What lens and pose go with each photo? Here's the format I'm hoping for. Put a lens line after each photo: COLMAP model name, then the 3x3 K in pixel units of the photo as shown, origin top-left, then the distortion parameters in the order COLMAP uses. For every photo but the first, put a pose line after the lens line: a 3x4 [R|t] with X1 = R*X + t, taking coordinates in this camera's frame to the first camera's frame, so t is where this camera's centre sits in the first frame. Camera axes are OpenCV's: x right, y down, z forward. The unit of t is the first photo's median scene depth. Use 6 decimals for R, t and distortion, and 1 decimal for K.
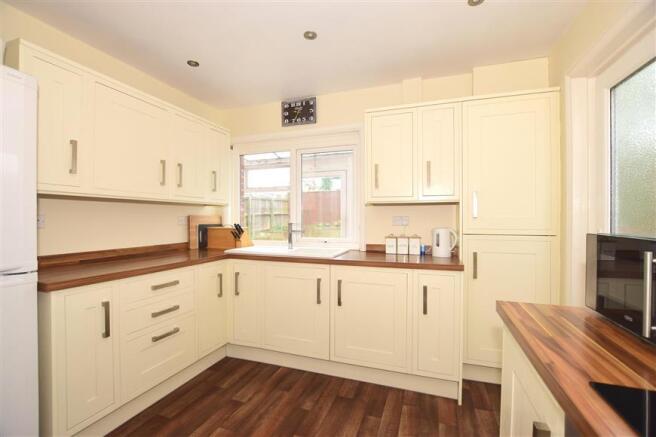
lens RADIAL K [[293.0, 0, 327.4], [0, 293.0, 219.2], [0, 0, 1]] dist [-0.021454, 0.000070]
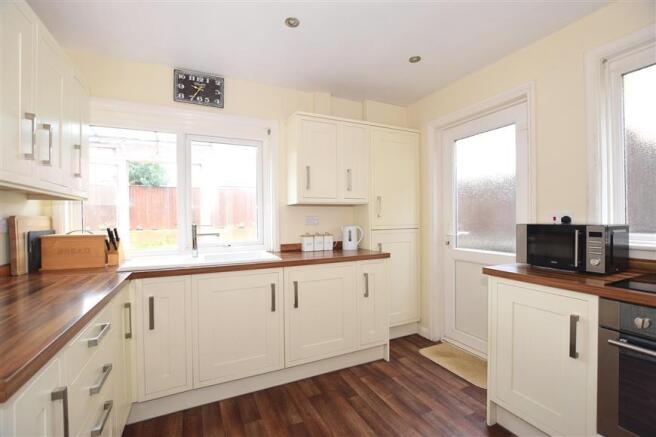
lens RADIAL K [[293.0, 0, 329.4], [0, 293.0, 218.7], [0, 0, 1]] dist [-0.021454, 0.000070]
pose [[0.701066, -0.008711, 0.713043, -0.517096], [0.011574, 0.999933, 0.000836, -0.000609], [-0.713002, 0.007667, 0.701120, 0.210688]]
